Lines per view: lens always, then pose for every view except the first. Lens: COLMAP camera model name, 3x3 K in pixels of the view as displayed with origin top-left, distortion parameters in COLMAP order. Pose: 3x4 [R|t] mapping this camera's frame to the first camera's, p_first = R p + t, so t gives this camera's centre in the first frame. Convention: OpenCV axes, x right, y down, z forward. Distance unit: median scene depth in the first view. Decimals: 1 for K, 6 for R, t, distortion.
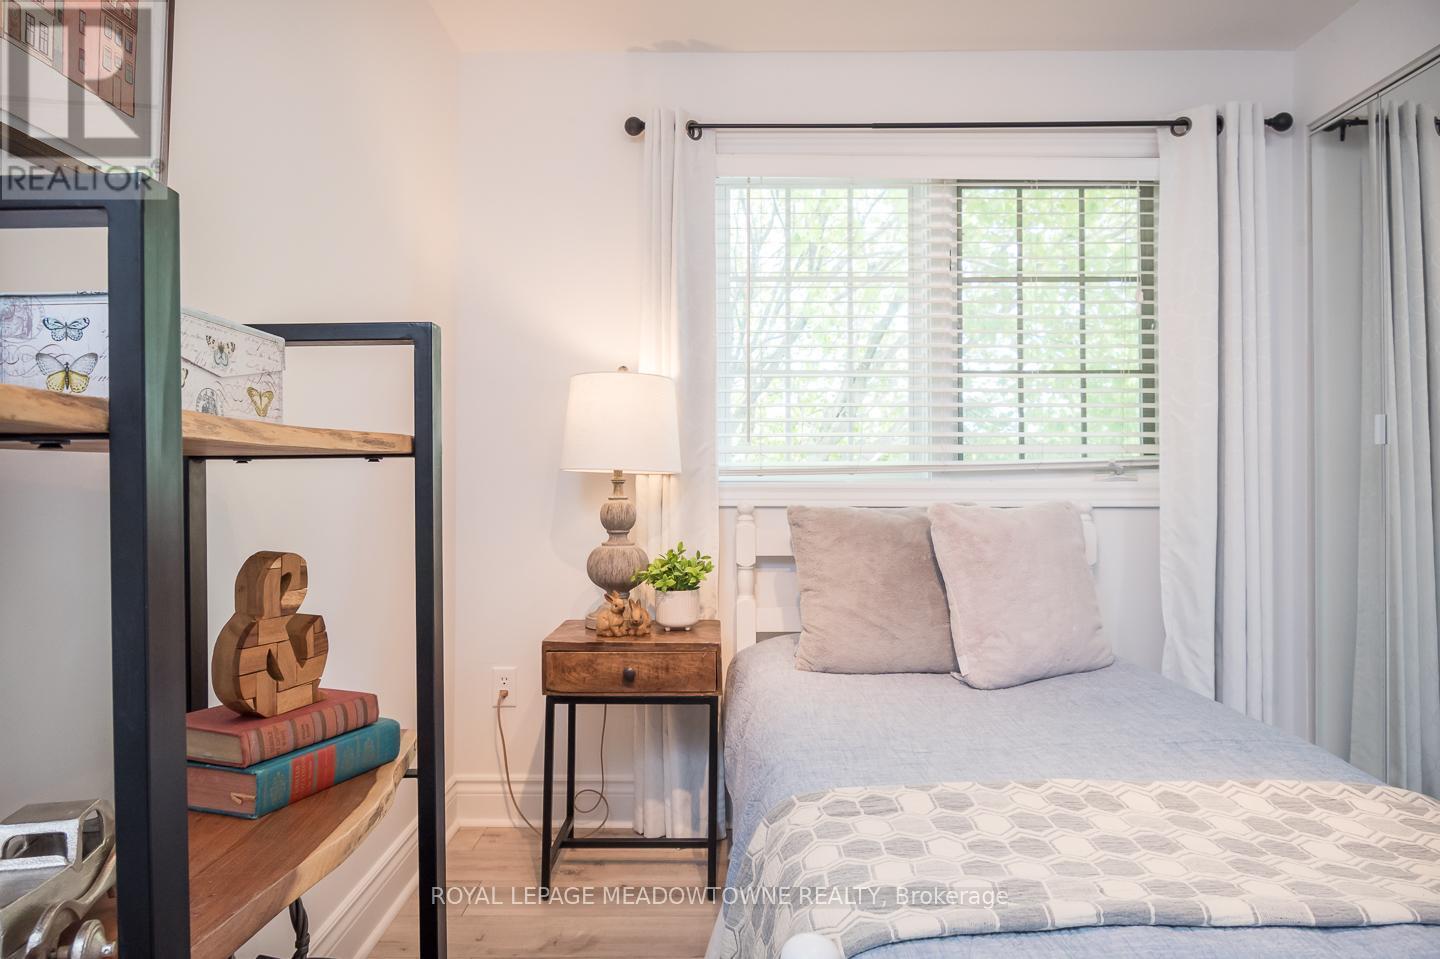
lens RADIAL K [[950.1, 0, 720.0], [0, 950.1, 479.5], [0, 0, 1]] dist [-0.003378, -0.021305]
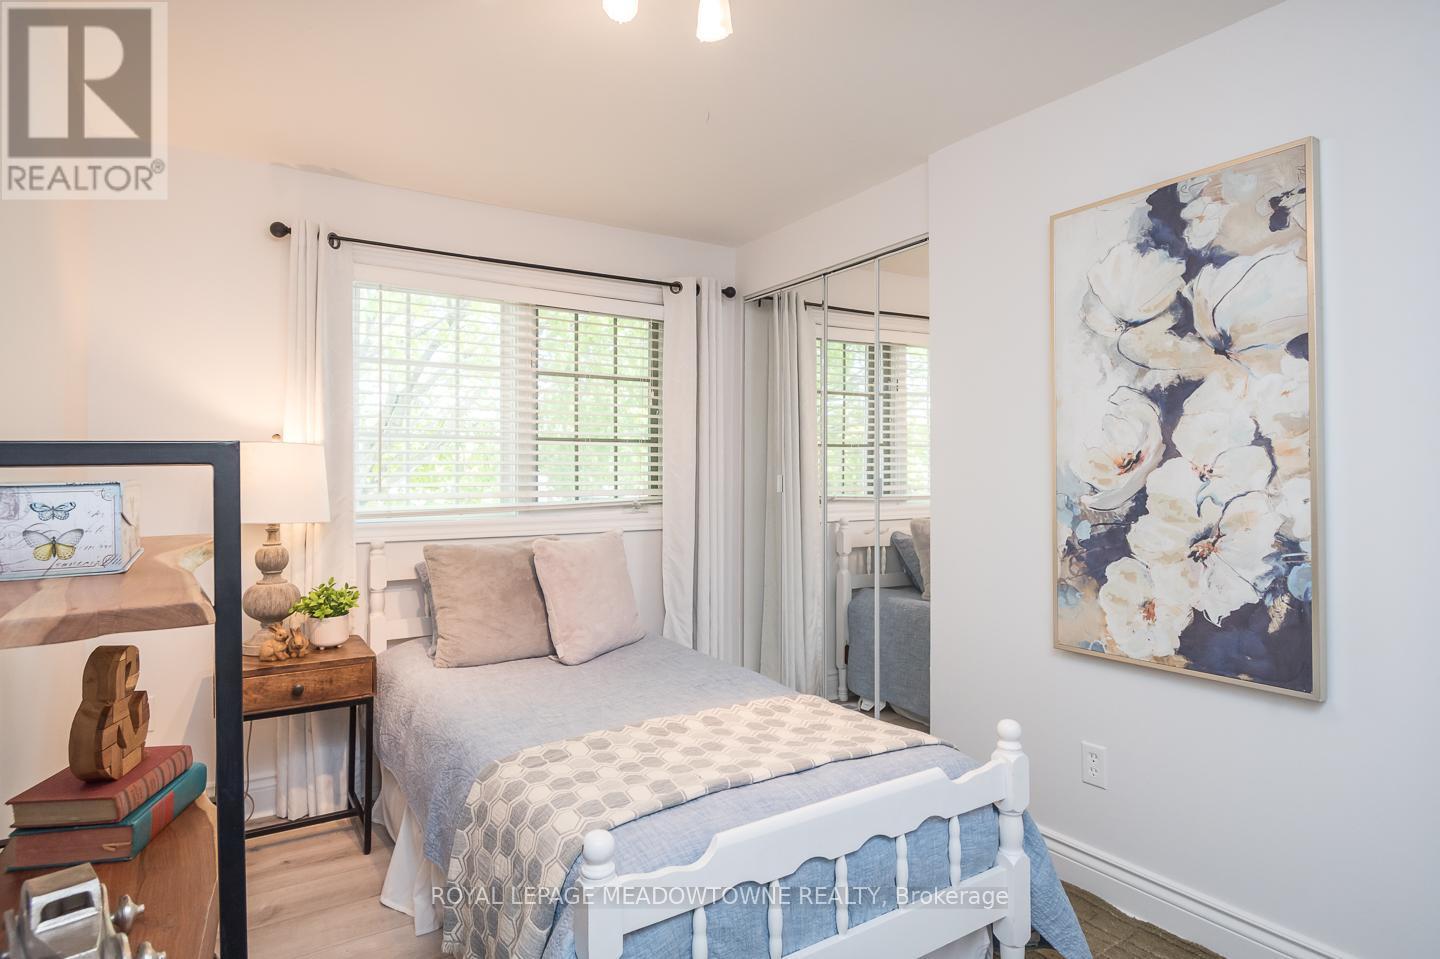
lens RADIAL K [[782.0, 0, 720.0], [0, 782.0, 479.5], [0, 0, 1]] dist [0.011141, -0.027924]
pose [[0.835566, -0.003624, 0.549379, -0.193856], [-0.003528, 0.999922, 0.011961, -0.082747], [-0.549379, -0.011933, 0.835488, -0.149016]]
